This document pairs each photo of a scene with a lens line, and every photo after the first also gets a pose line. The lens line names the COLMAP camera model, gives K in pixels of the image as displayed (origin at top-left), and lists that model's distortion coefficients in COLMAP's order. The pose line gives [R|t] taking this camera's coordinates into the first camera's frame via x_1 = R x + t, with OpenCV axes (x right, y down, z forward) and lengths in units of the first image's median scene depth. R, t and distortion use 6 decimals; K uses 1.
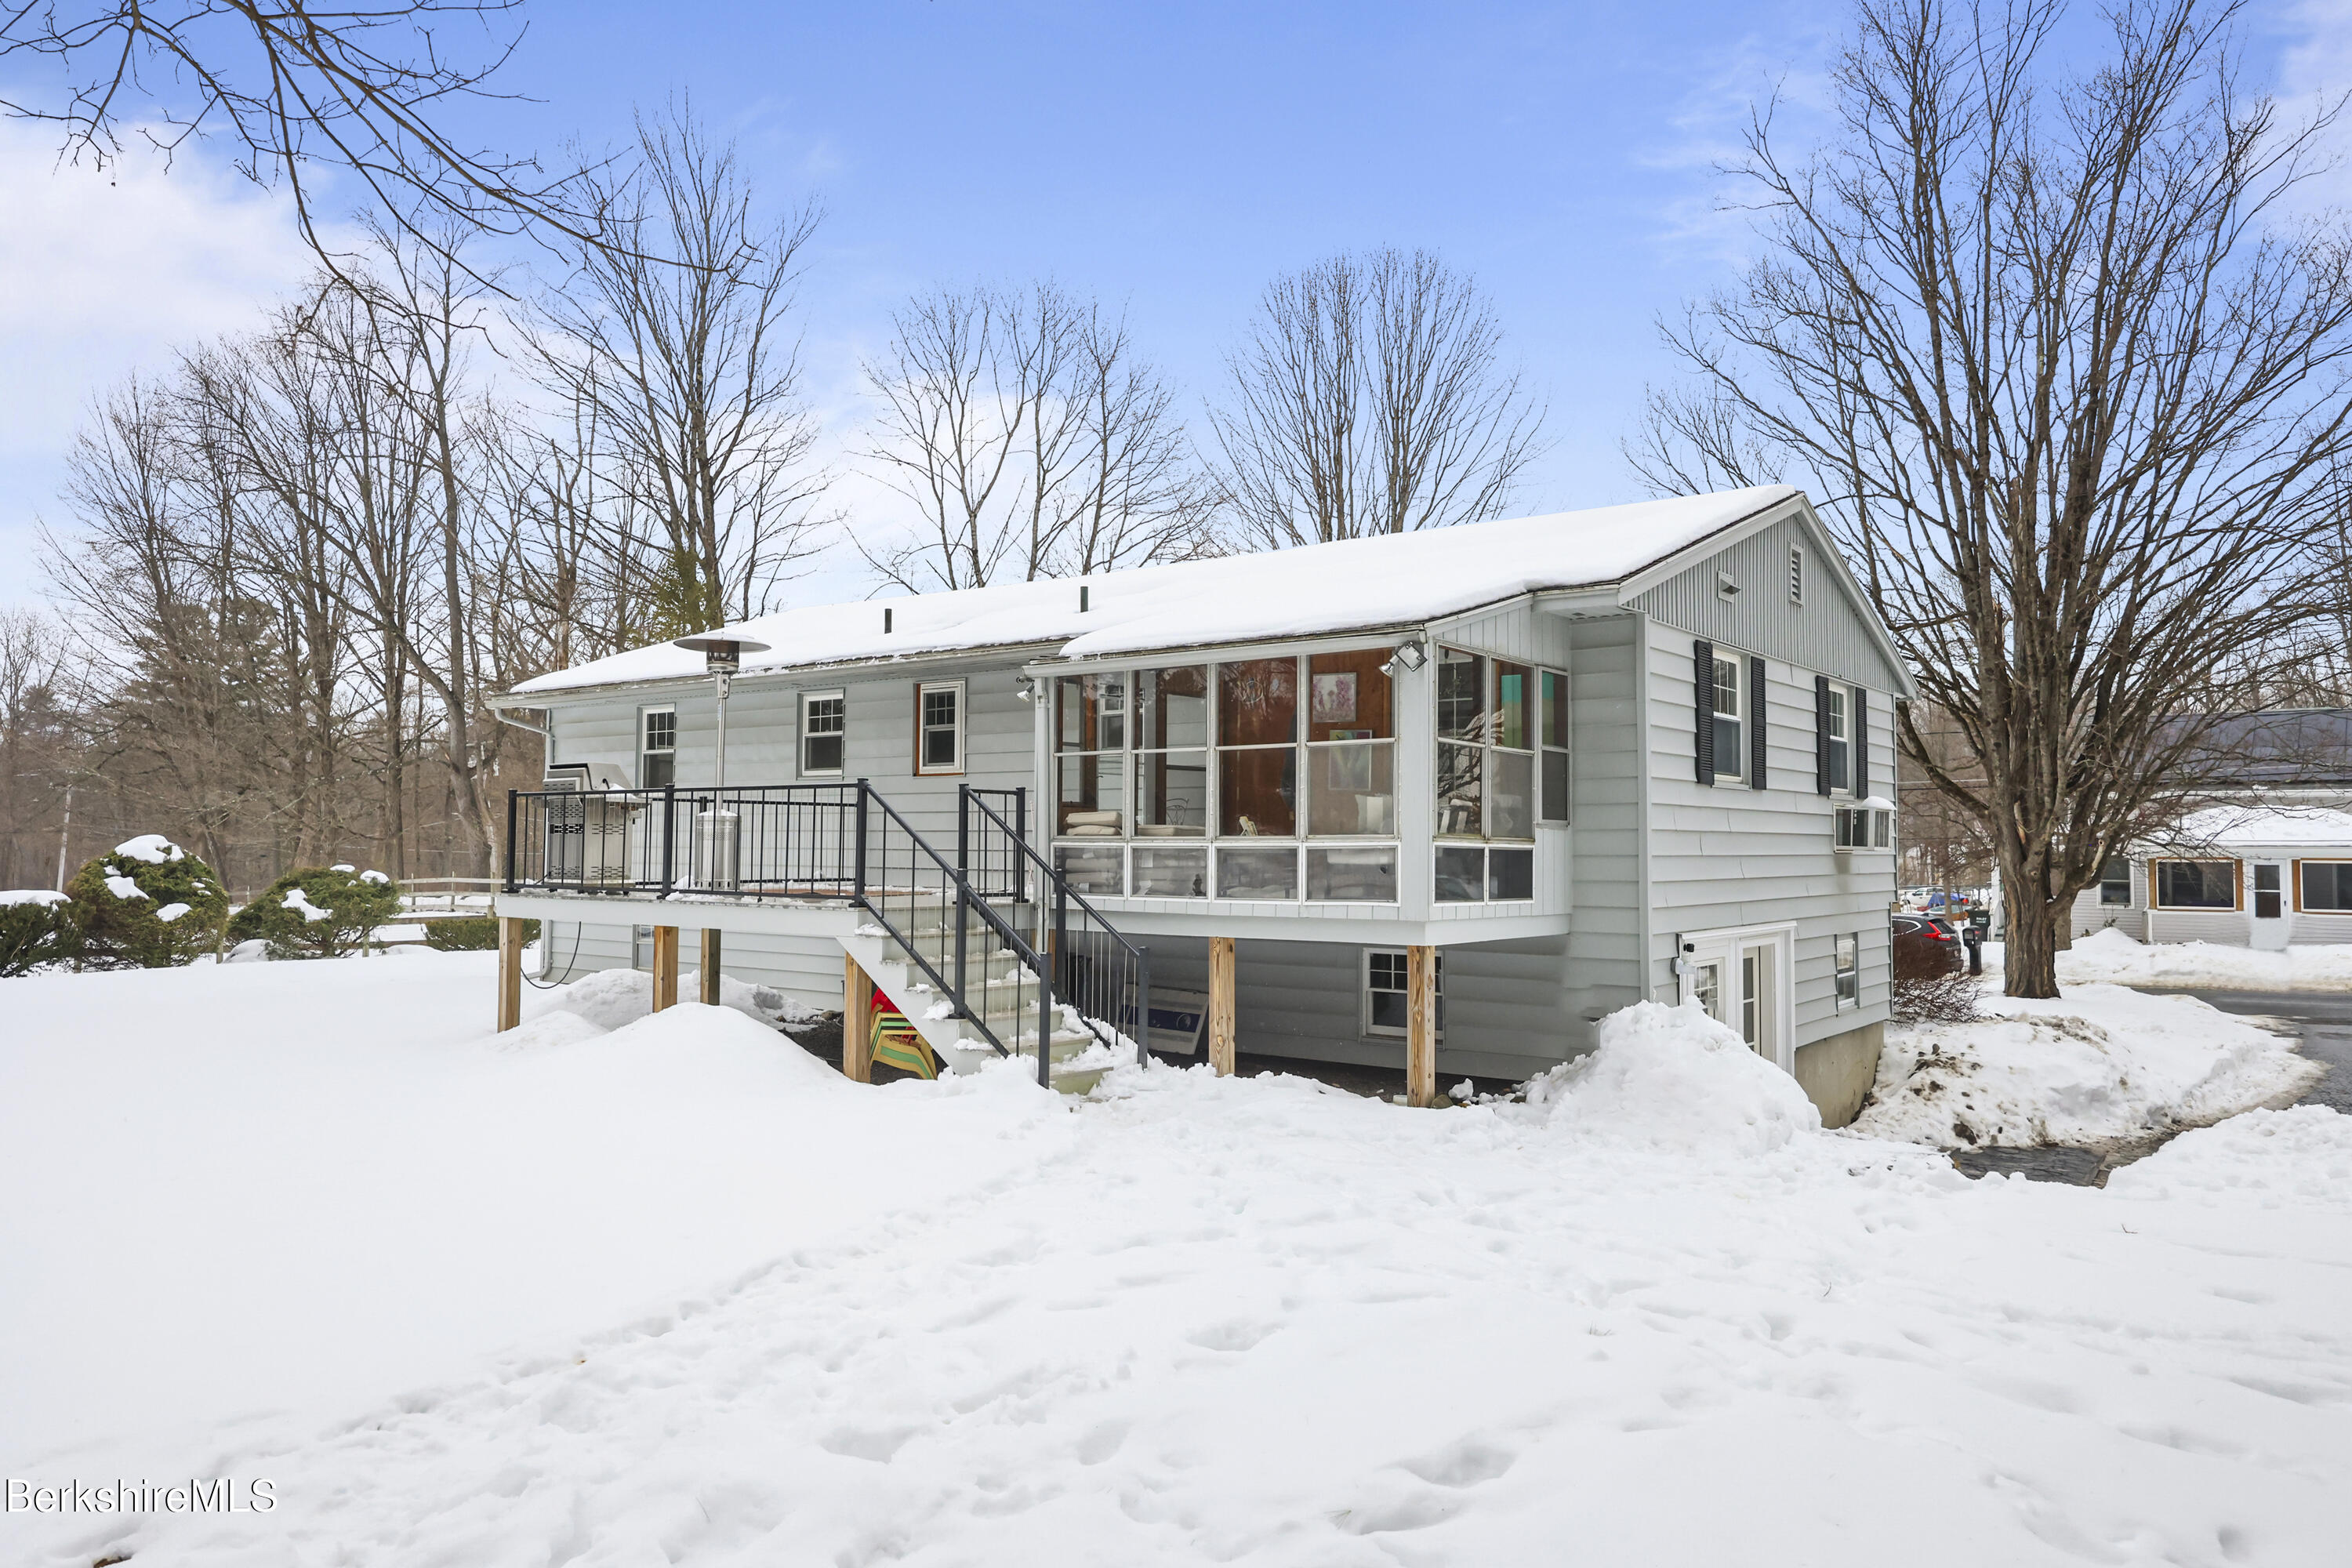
lens RADIAL K [[1612.2, 0, 1176.0], [0, 1612.2, 784.0], [0, 0, 1]] dist [-0.001936, -0.000032]
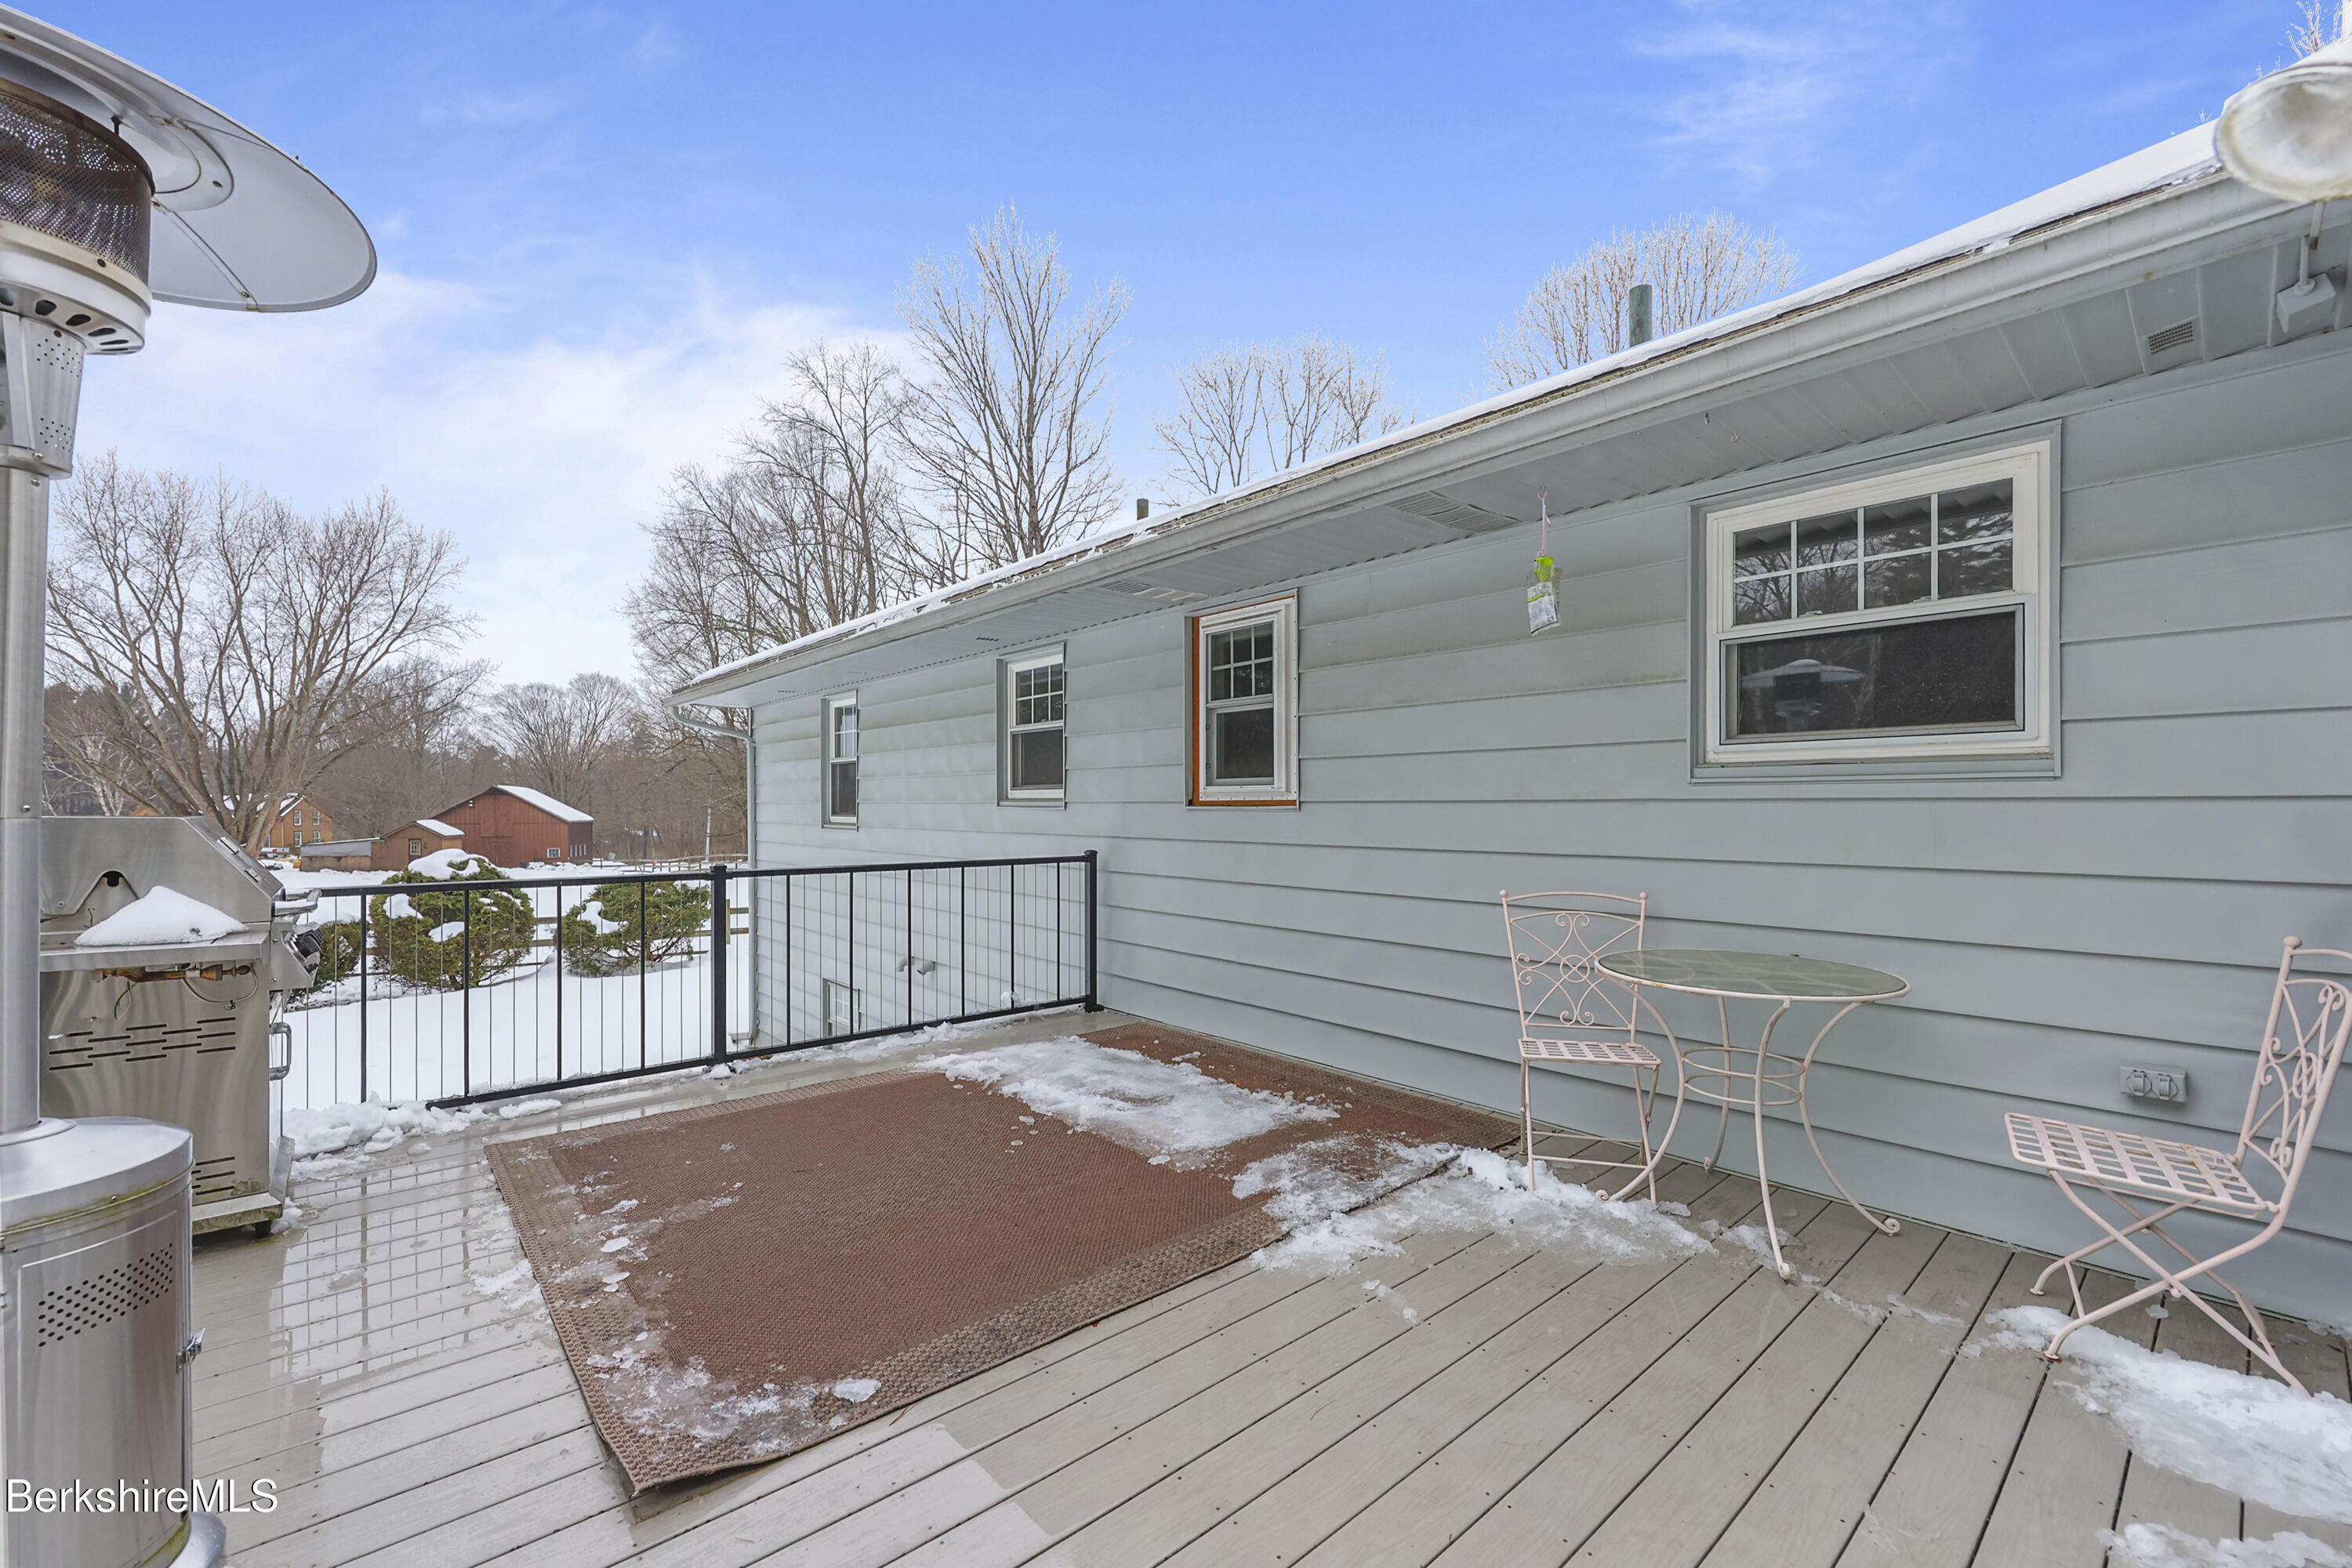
lens RADIAL K [[950.8, 0, 1180.2], [0, 950.8, 806.8], [0, 0, 1]] dist [0.001666, 0.000094]
pose [[0.982089, -0.006954, -0.188289, -0.082541], [0.014519, 0.999141, 0.038825, -0.011749], [0.187857, -0.040863, 0.981346, 0.533808]]
